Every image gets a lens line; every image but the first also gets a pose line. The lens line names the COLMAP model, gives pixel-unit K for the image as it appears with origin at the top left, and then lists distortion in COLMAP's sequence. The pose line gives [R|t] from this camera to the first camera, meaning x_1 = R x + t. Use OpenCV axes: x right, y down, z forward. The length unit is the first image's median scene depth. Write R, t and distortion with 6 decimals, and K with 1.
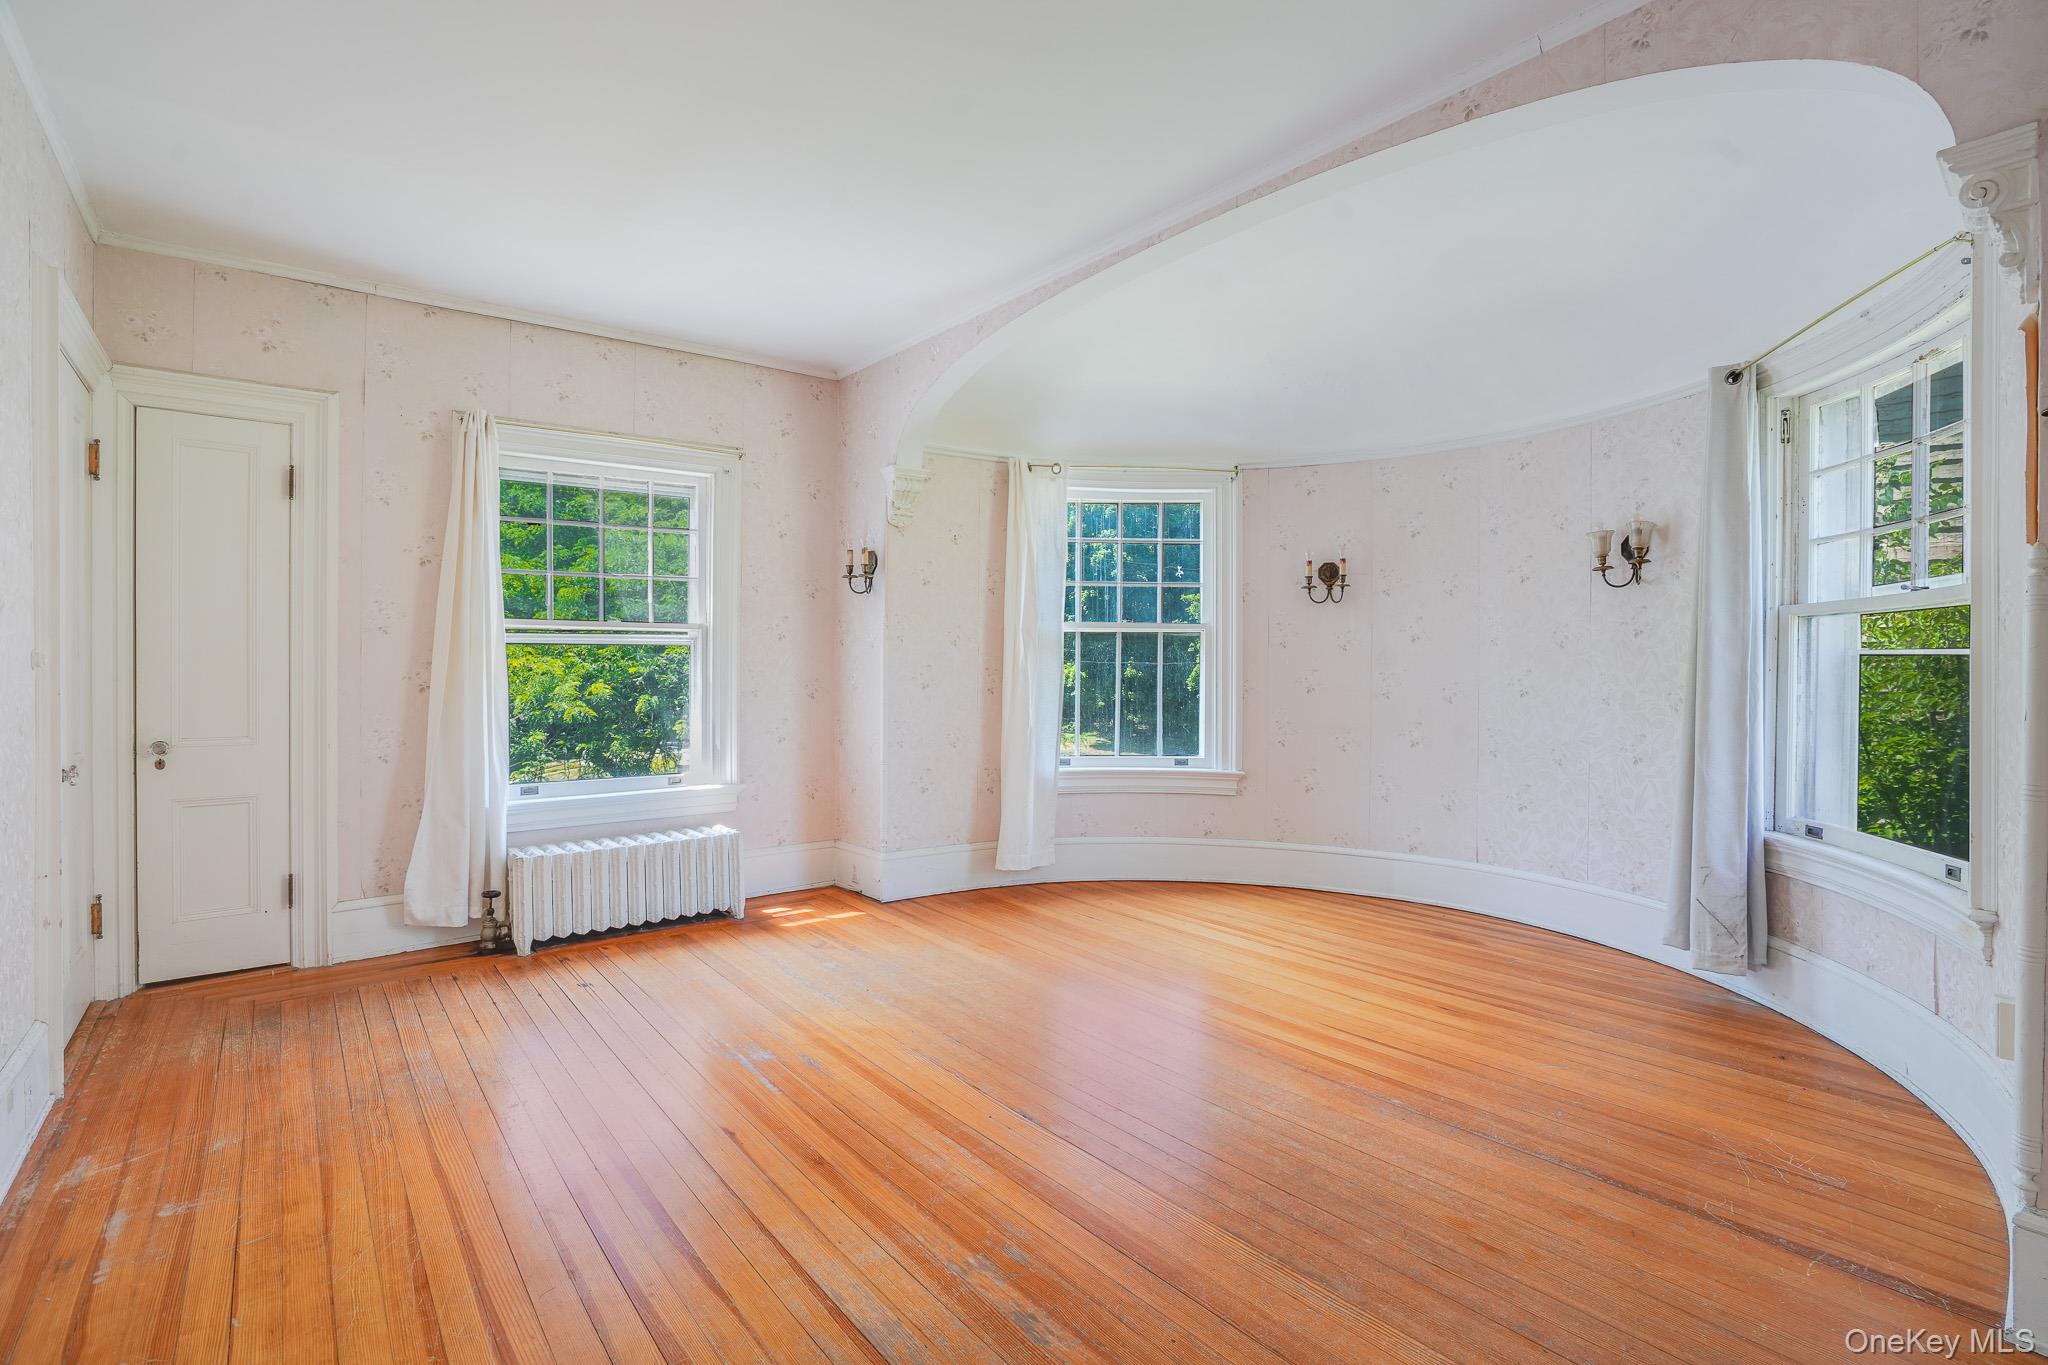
lens RADIAL K [[960.2, 0, 1024.0], [0, 960.2, 682.5], [0, 0, 1]] dist [-0.034517, 0.000433]
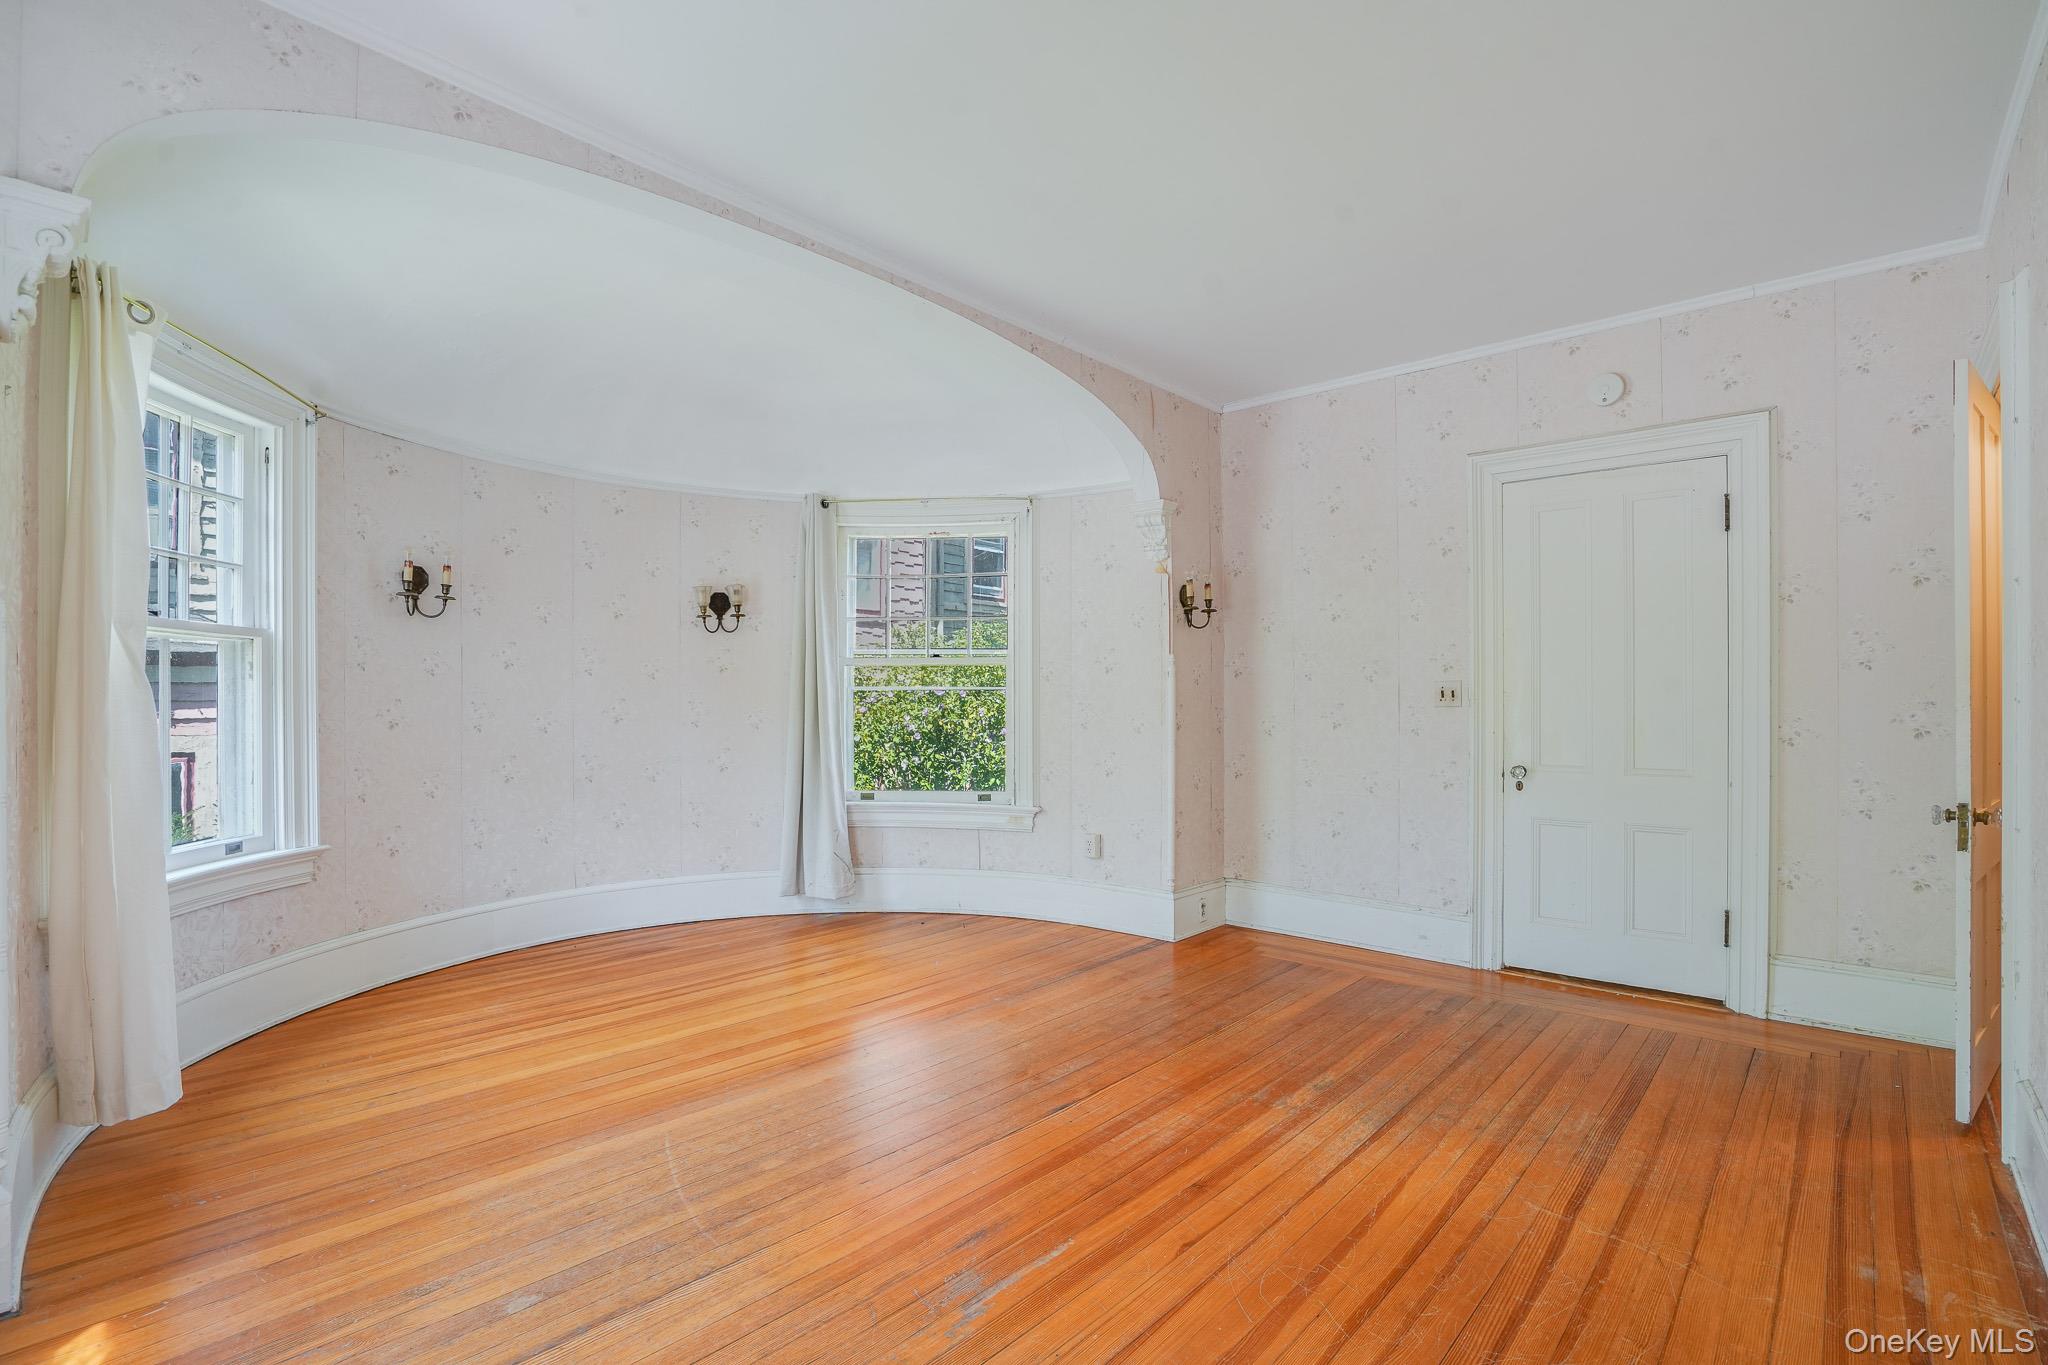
lens RADIAL K [[971.8, 0, 1025.1], [0, 971.8, 712.1], [0, 0, 1]] dist [-0.043599, 0.000431]
pose [[-0.180194, -0.012270, 0.983555, -0.993991], [0.011401, 0.999829, 0.014562, -0.013322], [-0.983565, 0.013838, -0.180023, 1.145713]]
